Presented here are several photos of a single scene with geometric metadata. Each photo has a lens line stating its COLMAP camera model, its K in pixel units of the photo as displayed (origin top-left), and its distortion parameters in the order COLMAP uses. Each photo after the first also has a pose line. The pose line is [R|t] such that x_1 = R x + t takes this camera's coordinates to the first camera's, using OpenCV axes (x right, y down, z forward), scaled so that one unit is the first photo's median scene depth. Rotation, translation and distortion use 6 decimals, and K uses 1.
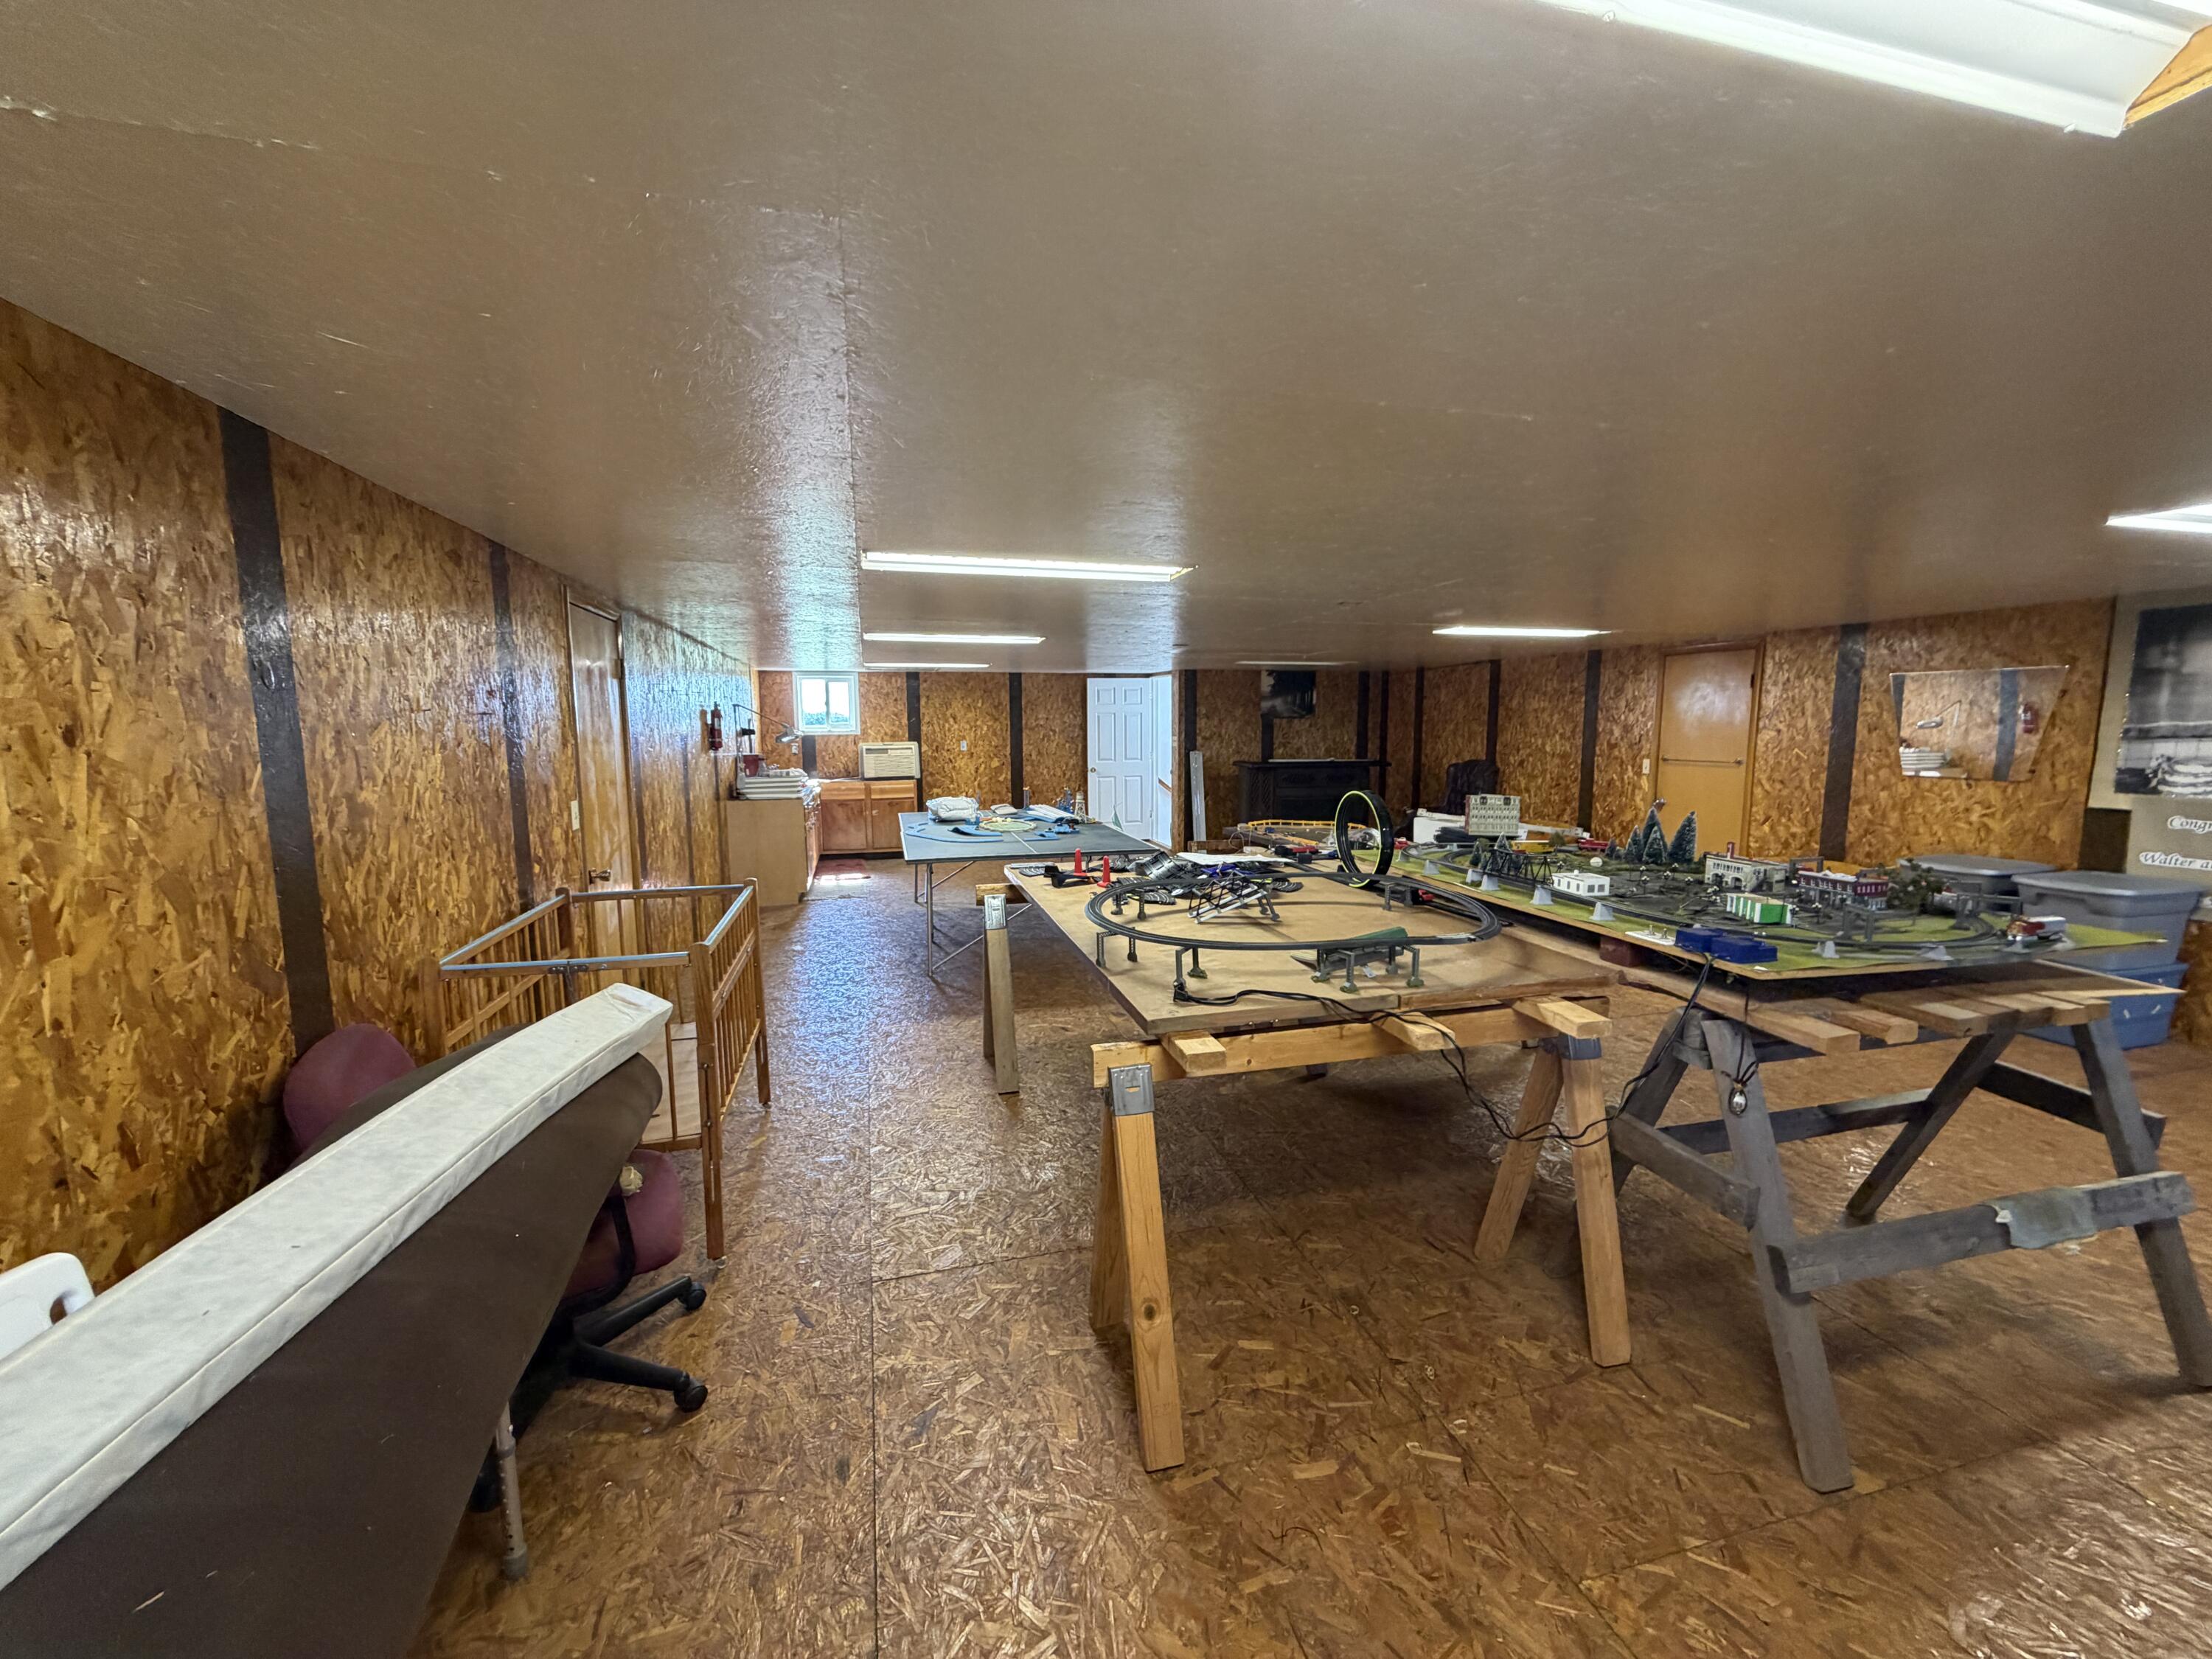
lens RADIAL K [[874.5, 0, 1106.0], [0, 874.5, 829.5], [0, 0, 1]] dist [-0.000419, -0.000035]
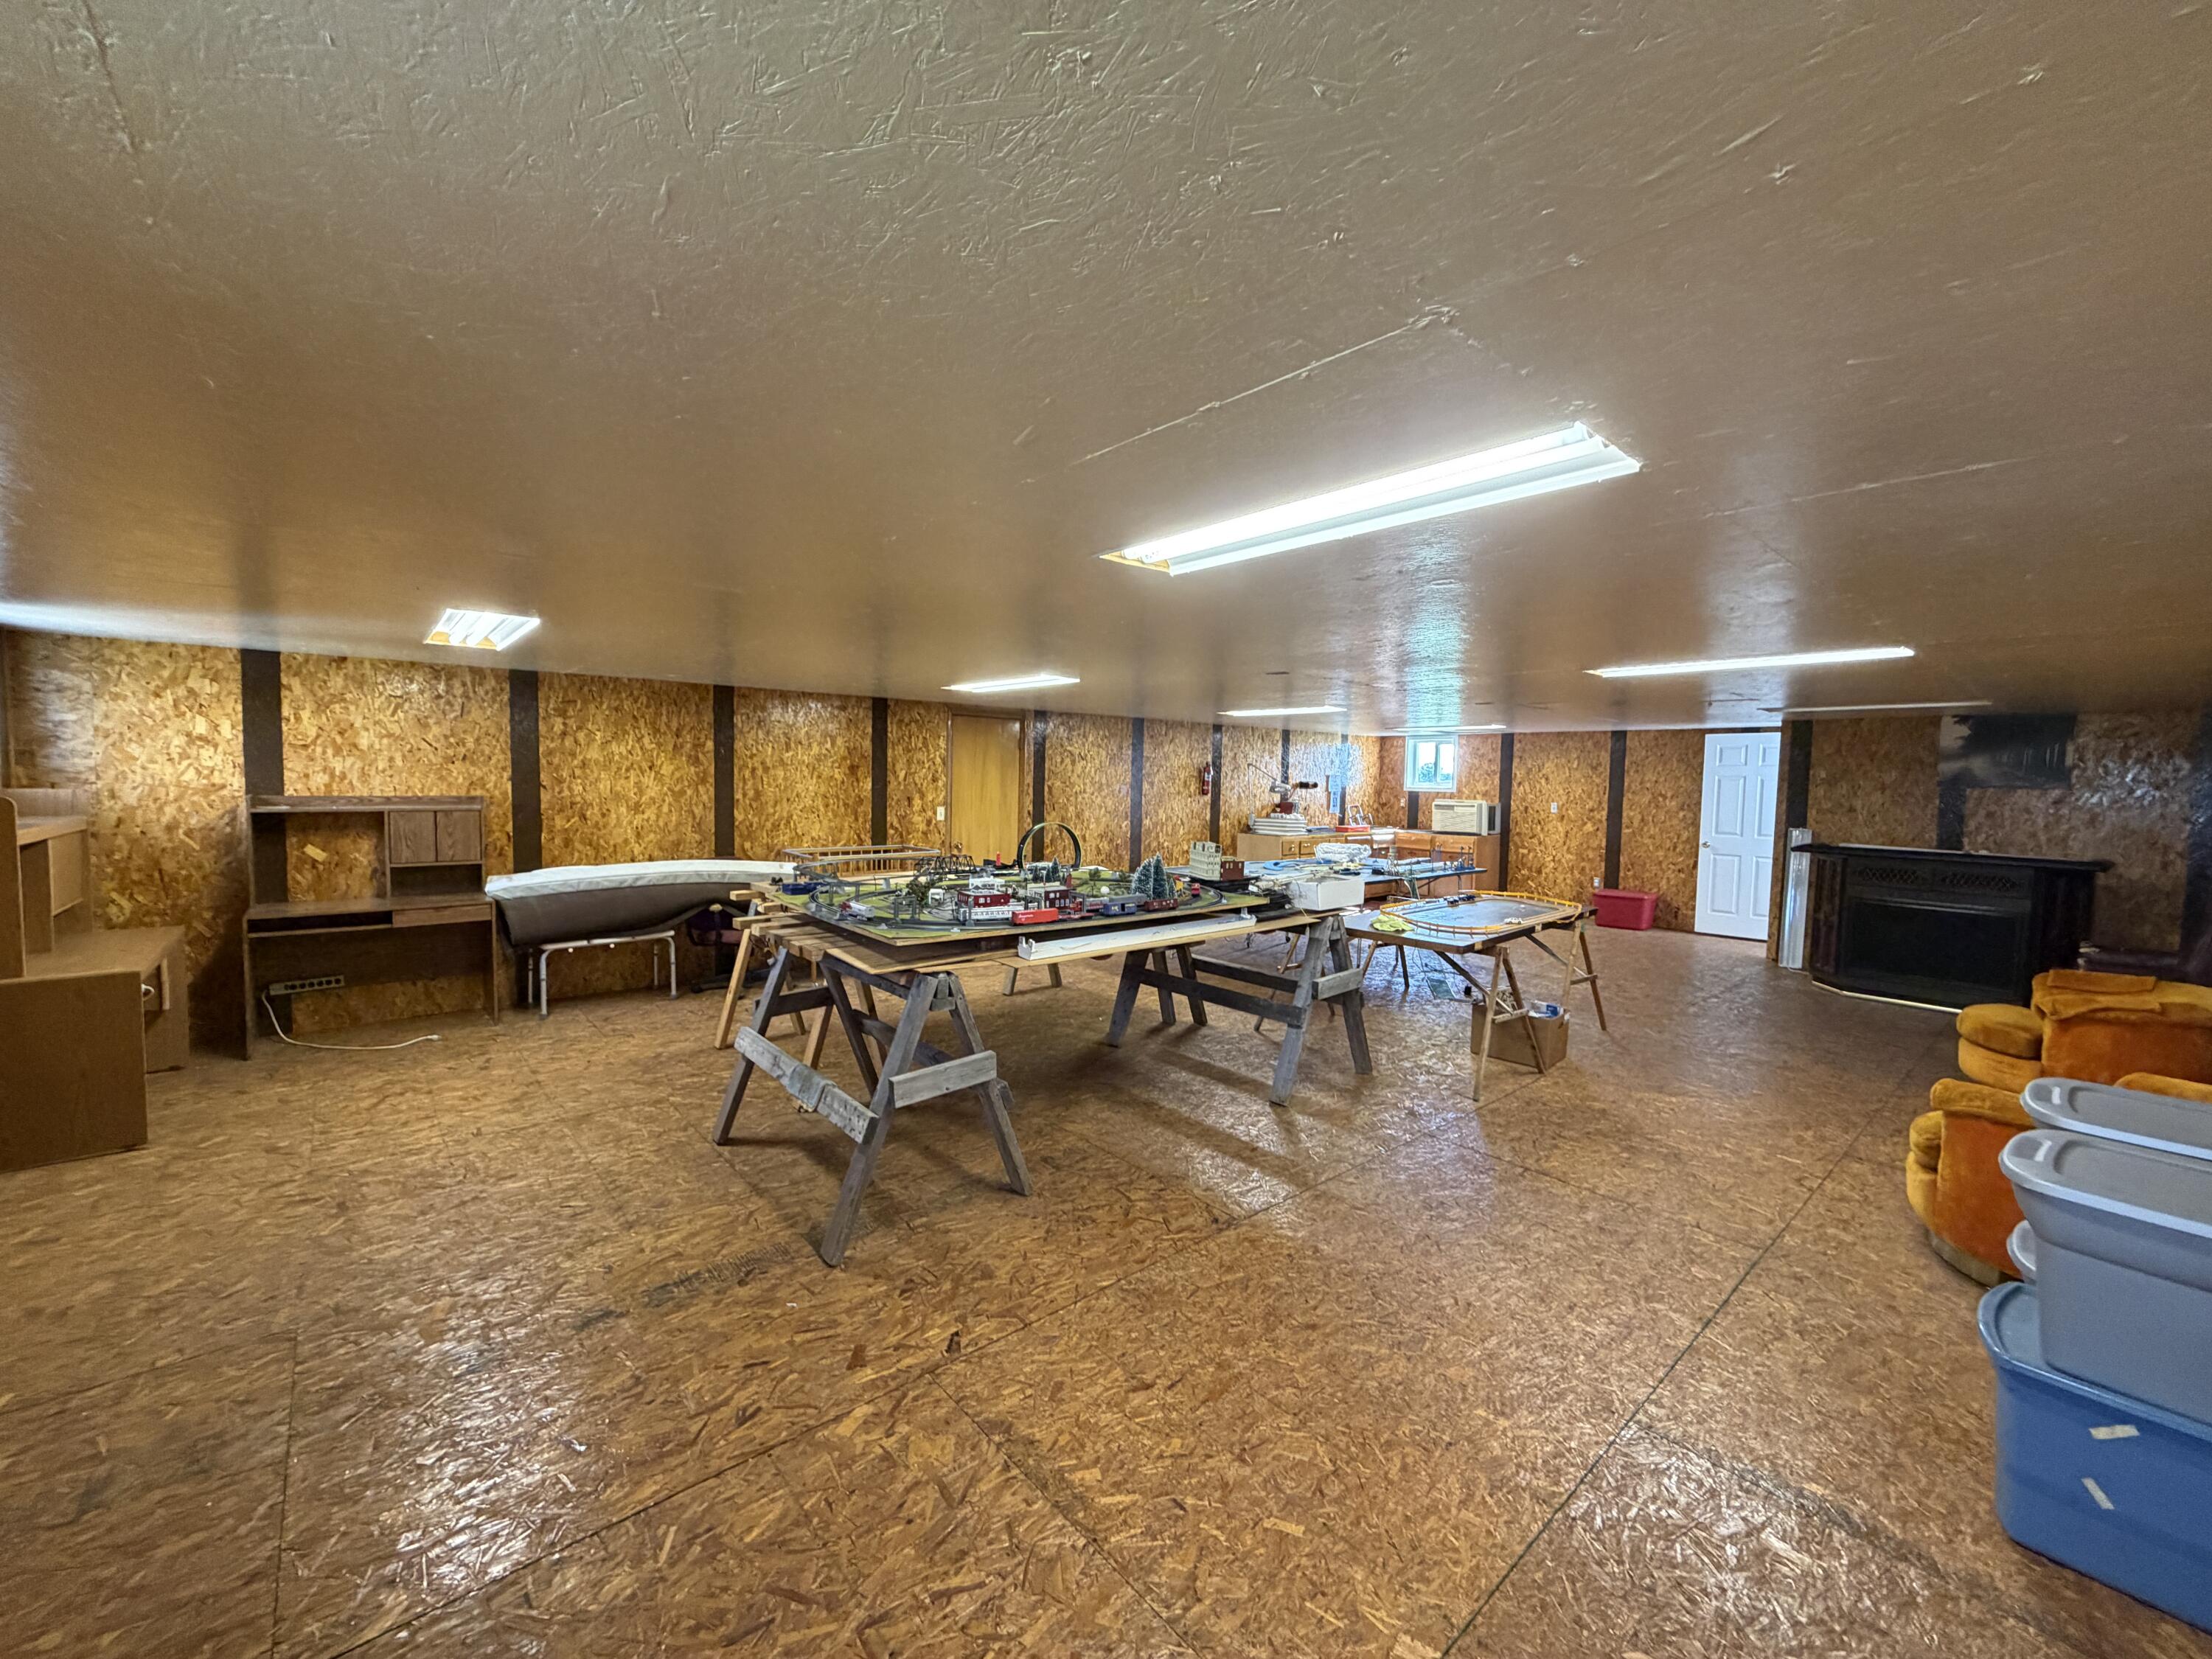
lens RADIAL K [[874.5, 0, 1106.0], [0, 874.5, 829.5], [0, 0, 1]] dist [-0.000419, -0.000035]
pose [[0.435578, 0.069382, -0.897473, 0.509009], [-0.131365, 0.991250, 0.012875, -0.019239], [0.890514, 0.112288, 0.440881, 0.138715]]
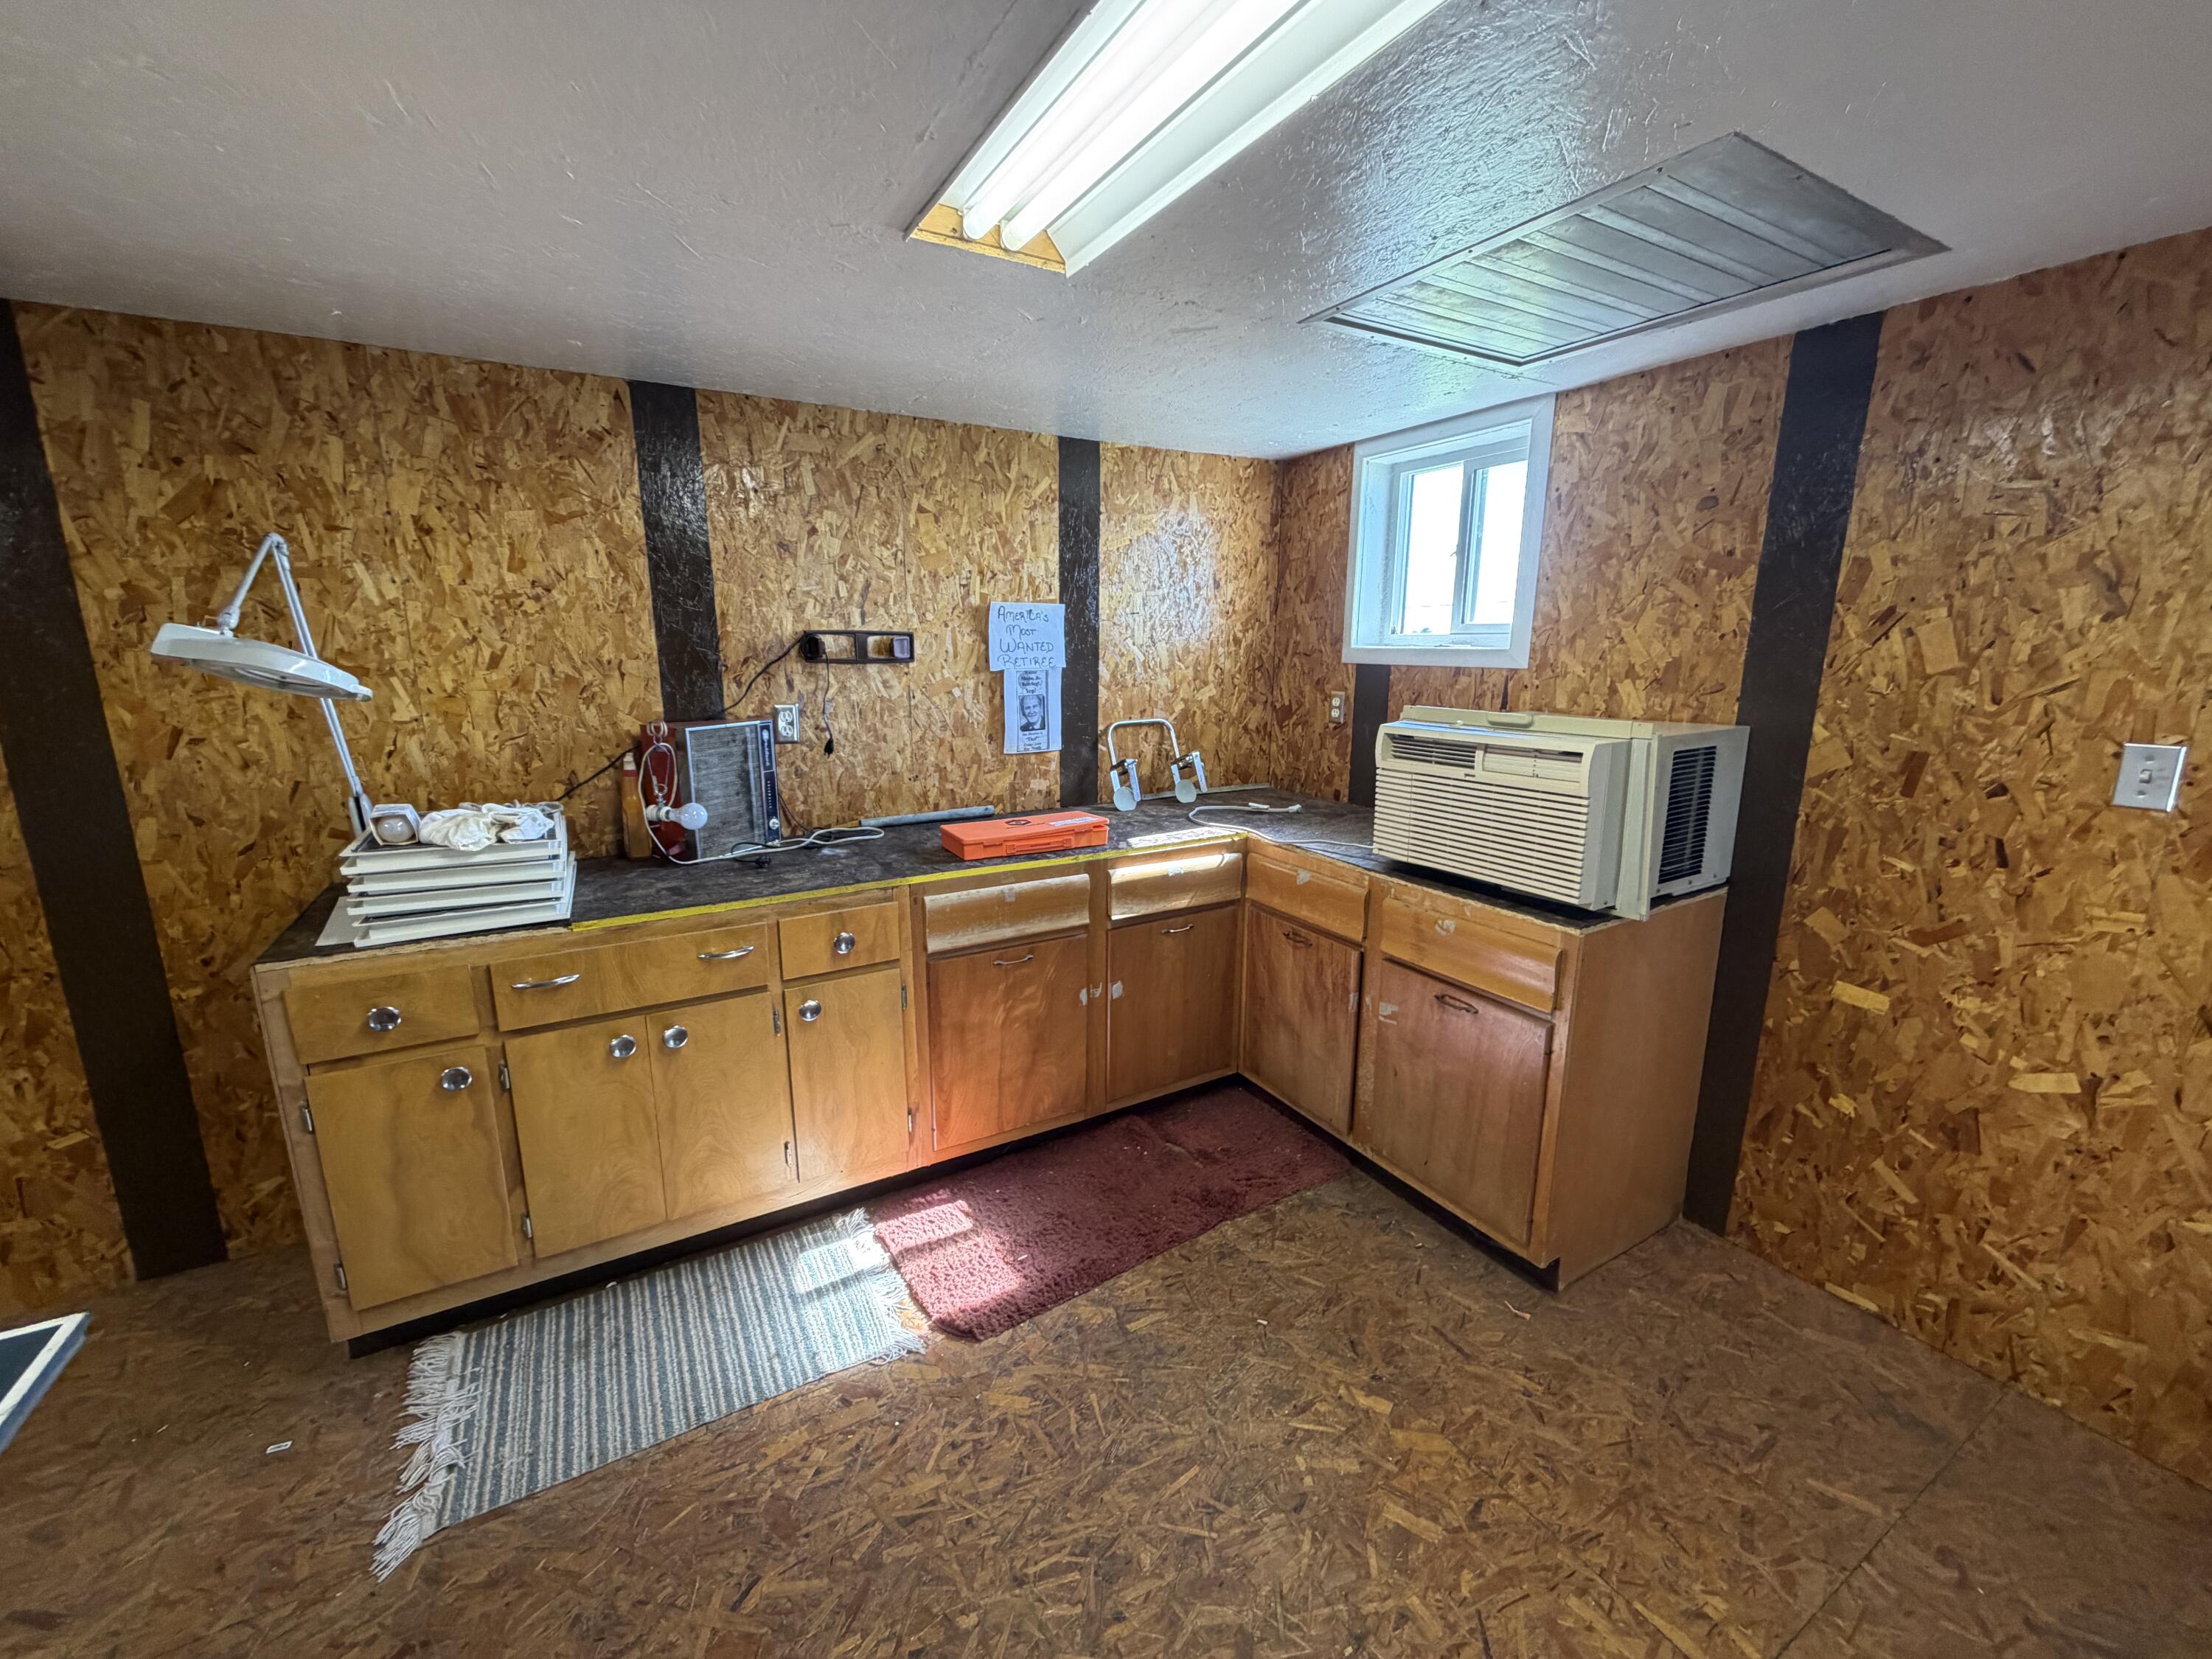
lens RADIAL K [[874.5, 0, 1106.0], [0, 874.5, 829.5], [0, 0, 1]] dist [-0.000419, -0.000035]
pose [[0.262116, 0.215513, -0.940664, -0.071104], [-0.116925, 0.974656, 0.190719, -0.097266], [0.957927, 0.059997, 0.280672, 0.820756]]
